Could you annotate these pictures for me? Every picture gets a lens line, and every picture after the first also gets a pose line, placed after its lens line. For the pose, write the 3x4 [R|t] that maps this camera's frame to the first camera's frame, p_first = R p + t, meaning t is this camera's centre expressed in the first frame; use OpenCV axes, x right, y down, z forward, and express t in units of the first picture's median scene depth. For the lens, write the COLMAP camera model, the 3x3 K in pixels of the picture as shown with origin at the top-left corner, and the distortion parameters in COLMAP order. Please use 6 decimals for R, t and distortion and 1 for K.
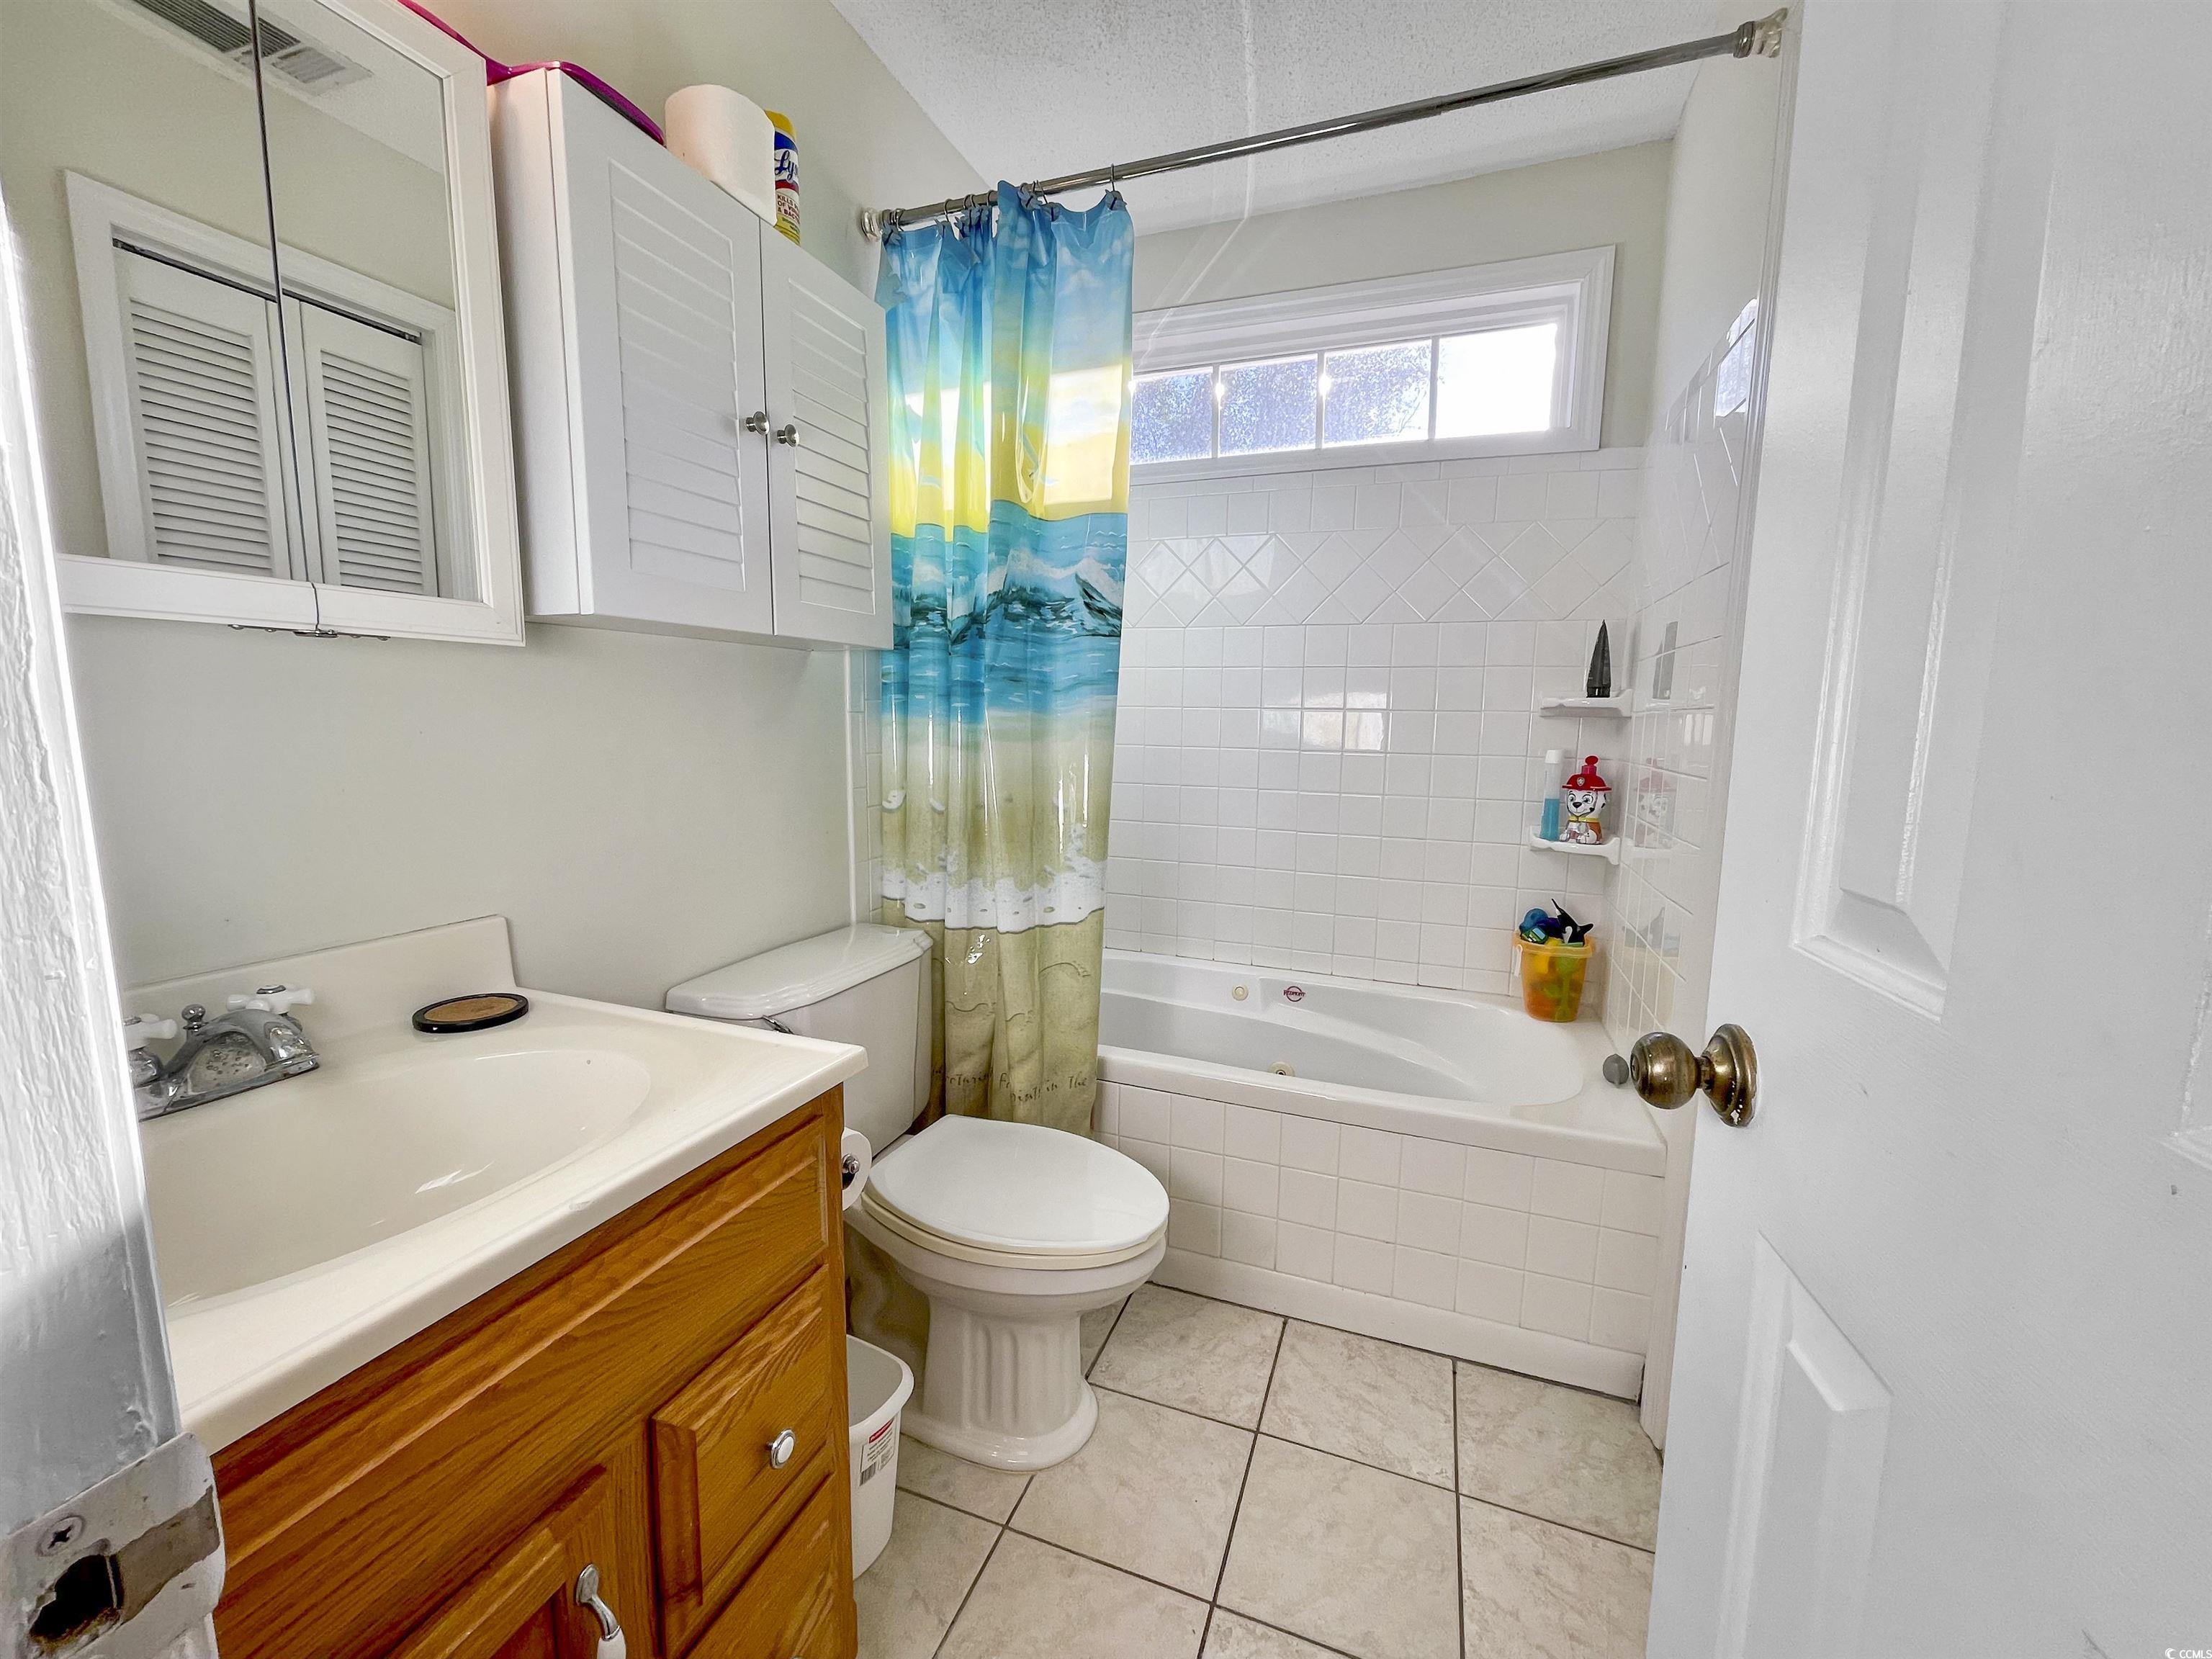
lens RADIAL K [[889.3, 0, 1097.6], [0, 889.3, 834.5], [0, 0, 1]] dist [-0.008896, 0.004667]
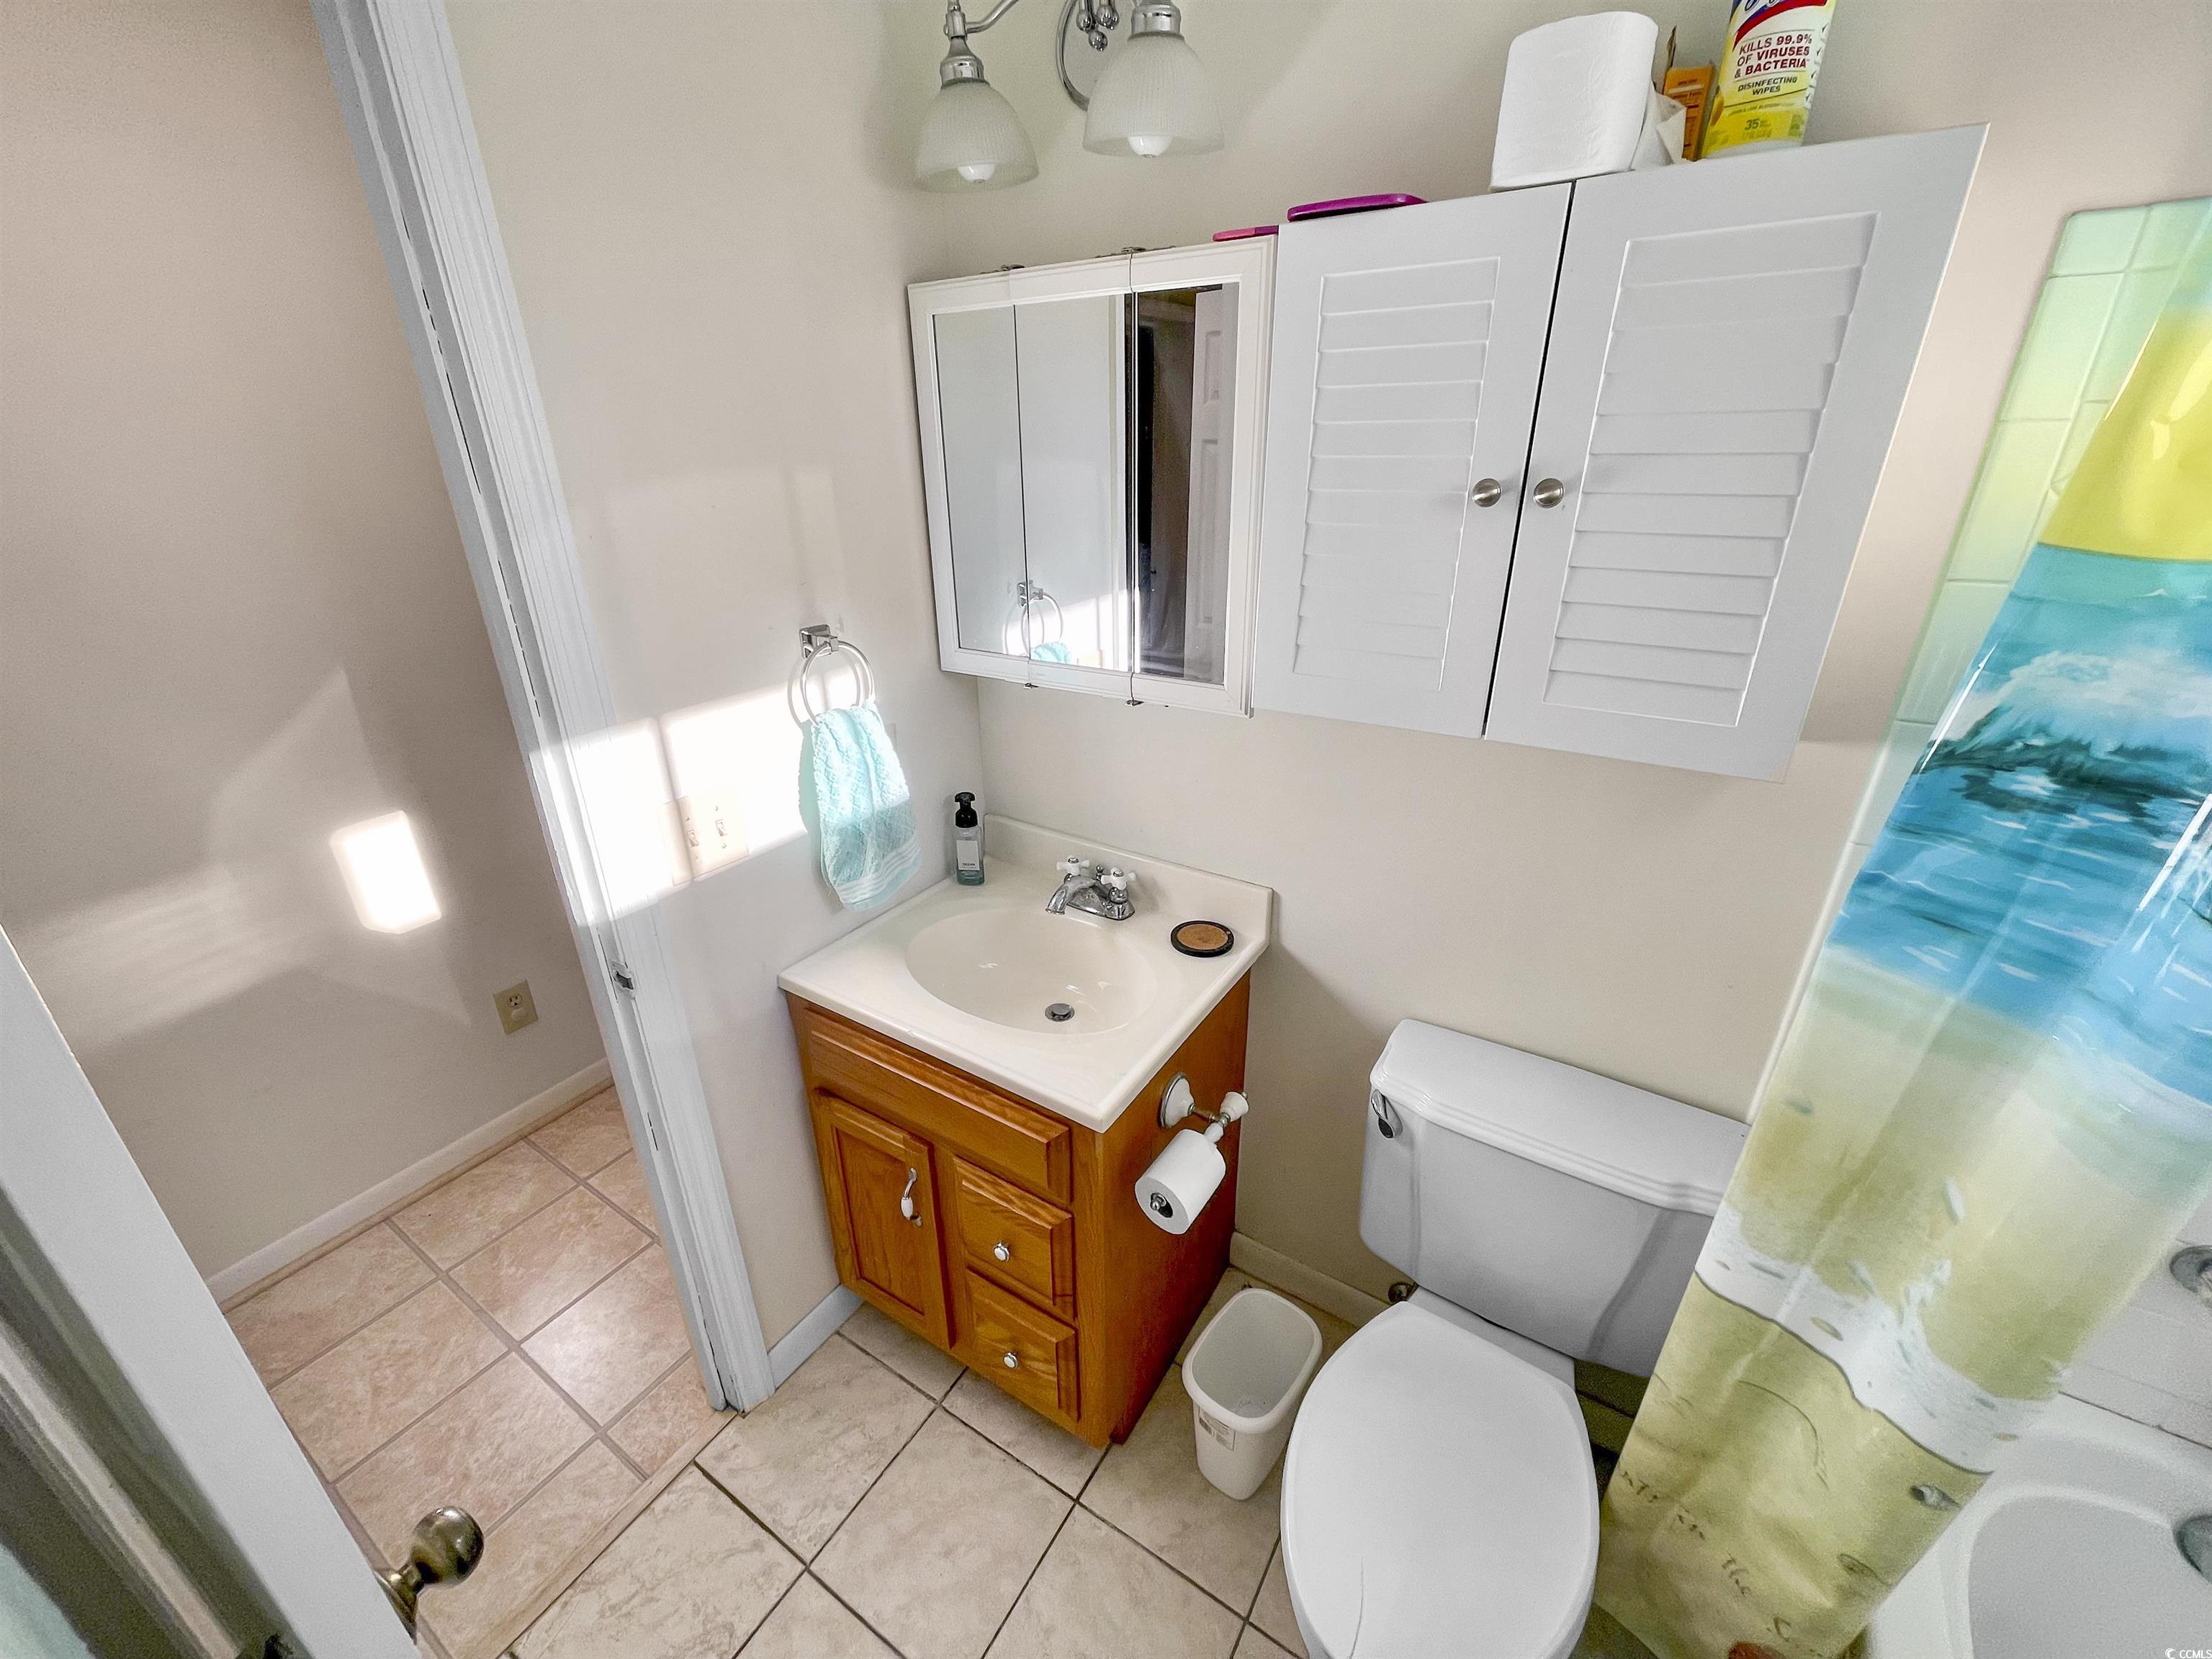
lens RADIAL K [[889.3, 0, 1097.6], [0, 889.3, 834.5], [0, 0, 1]] dist [-0.008896, 0.004667]
pose [[-0.203304, 0.382810, -0.901179, 0.410645], [-0.118401, 0.904035, 0.410734, -0.365160], [0.971930, 0.190205, -0.138469, 0.639461]]
